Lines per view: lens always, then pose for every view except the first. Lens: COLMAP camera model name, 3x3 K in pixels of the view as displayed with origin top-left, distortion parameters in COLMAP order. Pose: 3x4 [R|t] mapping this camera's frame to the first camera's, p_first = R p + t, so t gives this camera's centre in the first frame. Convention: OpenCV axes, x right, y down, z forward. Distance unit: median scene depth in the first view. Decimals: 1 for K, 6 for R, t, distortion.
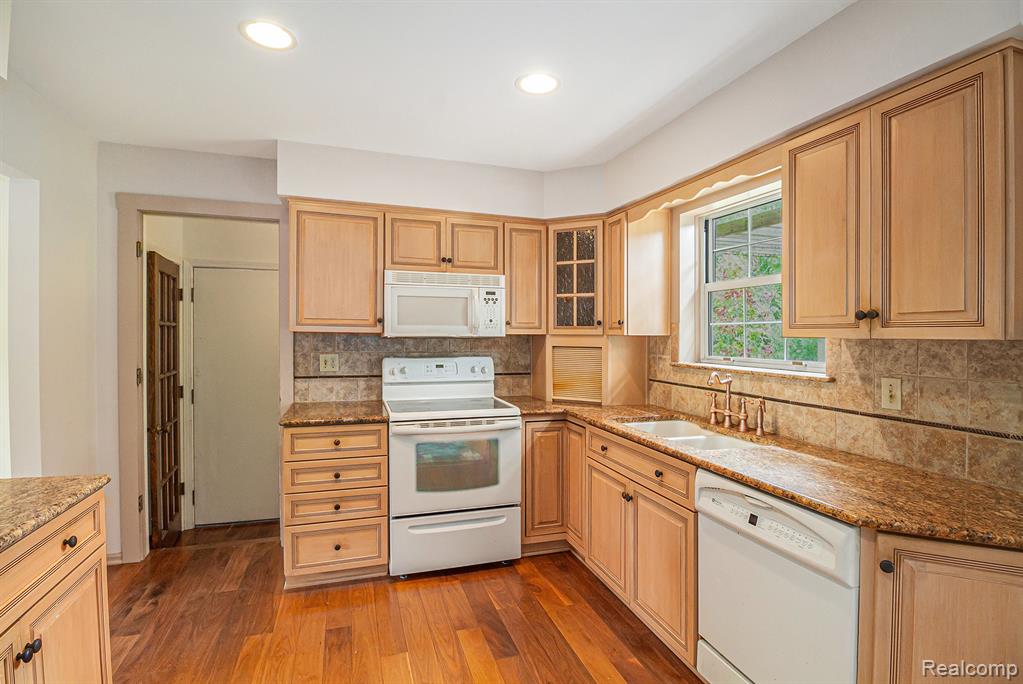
lens RADIAL K [[491.1, 0, 506.4], [0, 491.1, 332.9], [0, 0, 1]] dist [-0.000036, -0.011628]
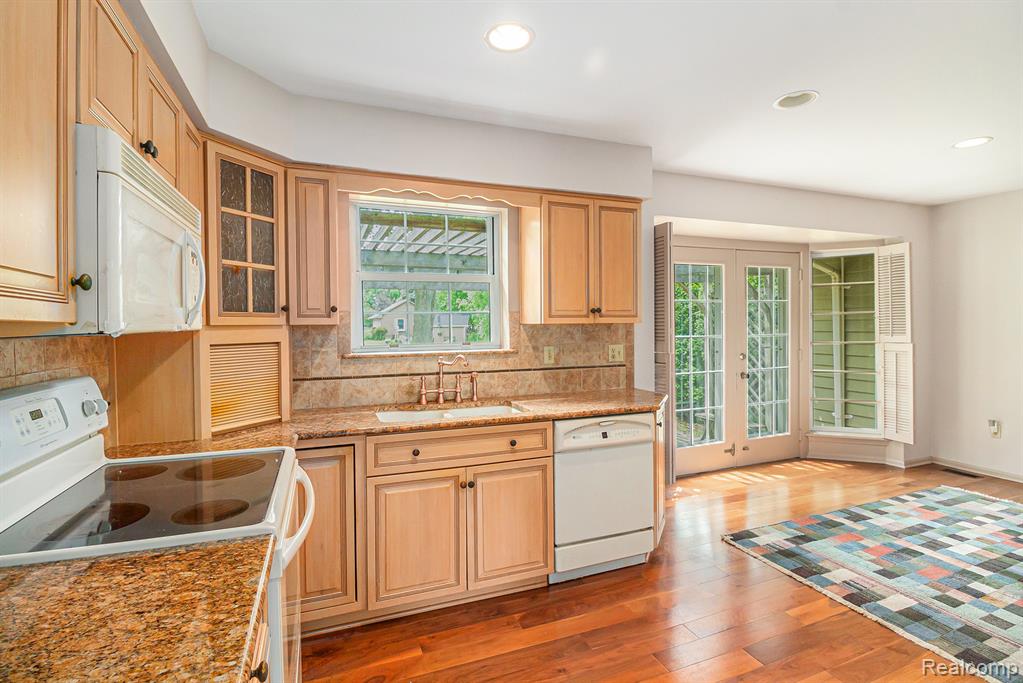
lens RADIAL K [[491.1, 0, 506.2], [0, 491.1, 324.3], [0, 0, 1]] dist [-0.000036, -0.011628]
pose [[-0.059288, -0.005537, 0.998226, -0.592800], [0.007761, 0.999952, 0.006008, 0.001226], [-0.998211, 0.008104, -0.059242, 0.766040]]
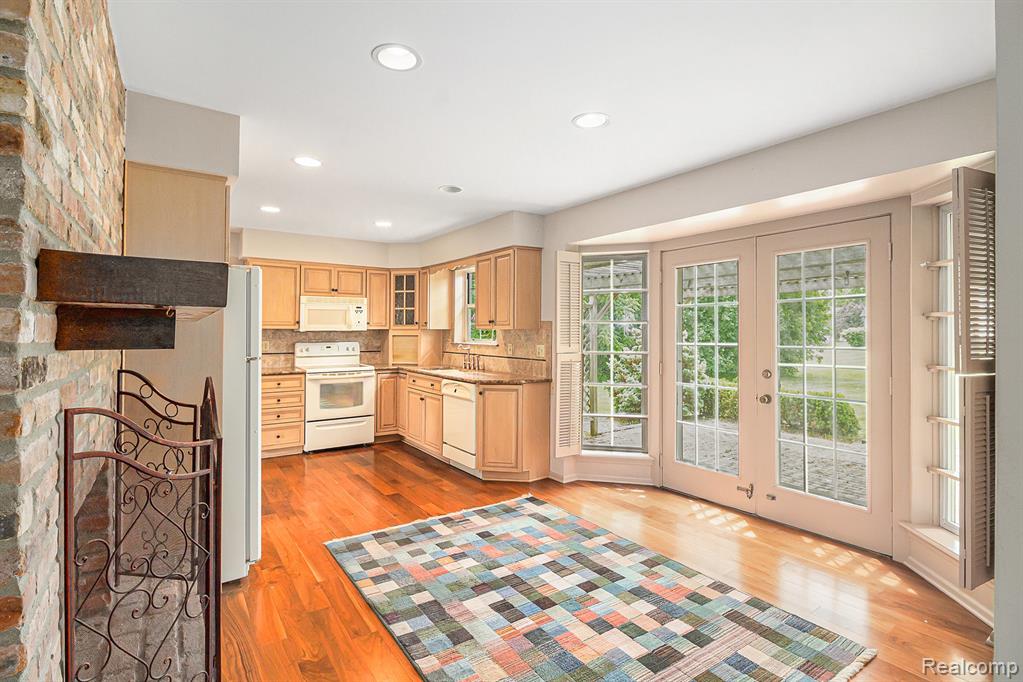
lens RADIAL K [[491.1, 0, 506.7], [0, 491.1, 311.3], [0, 0, 1]] dist [-0.000036, -0.011628]
pose [[0.958982, 0.006048, 0.283403, -0.022969], [0.004608, 0.999308, -0.036917, 0.006940], [-0.283430, 0.036709, 0.958290, -1.050284]]
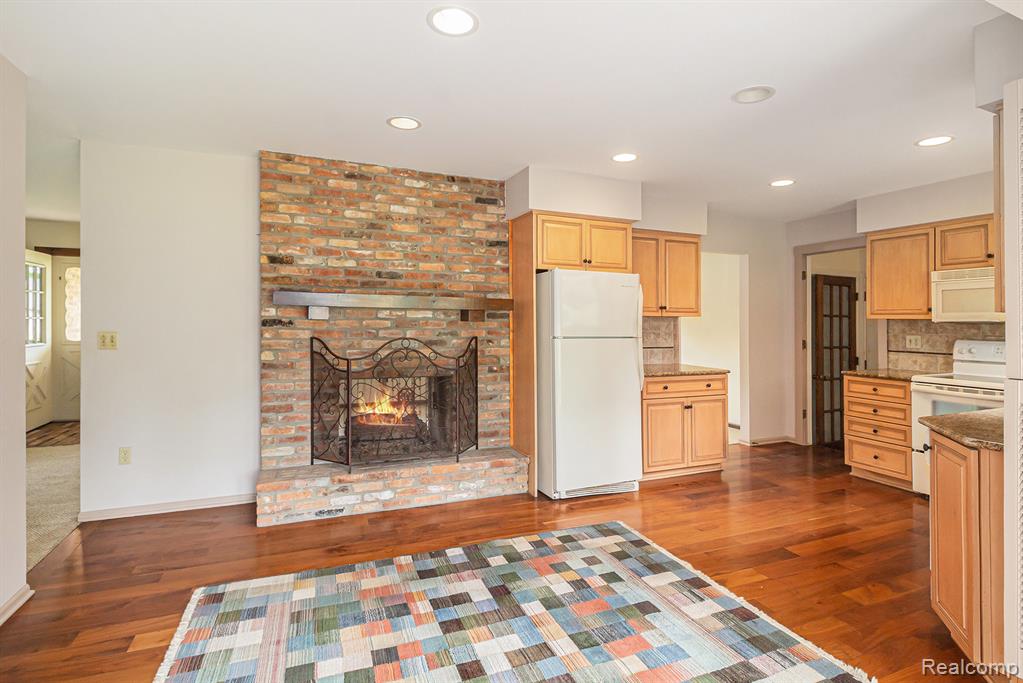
lens RADIAL K [[491.1, 0, 509.2], [0, 491.1, 323.0], [0, 0, 1]] dist [-0.000036, -0.011628]
pose [[0.082890, -0.006835, -0.996535, 0.979030], [-0.010194, 0.999918, -0.007706, 0.033381], [0.996507, 0.010797, 0.082814, -0.249480]]
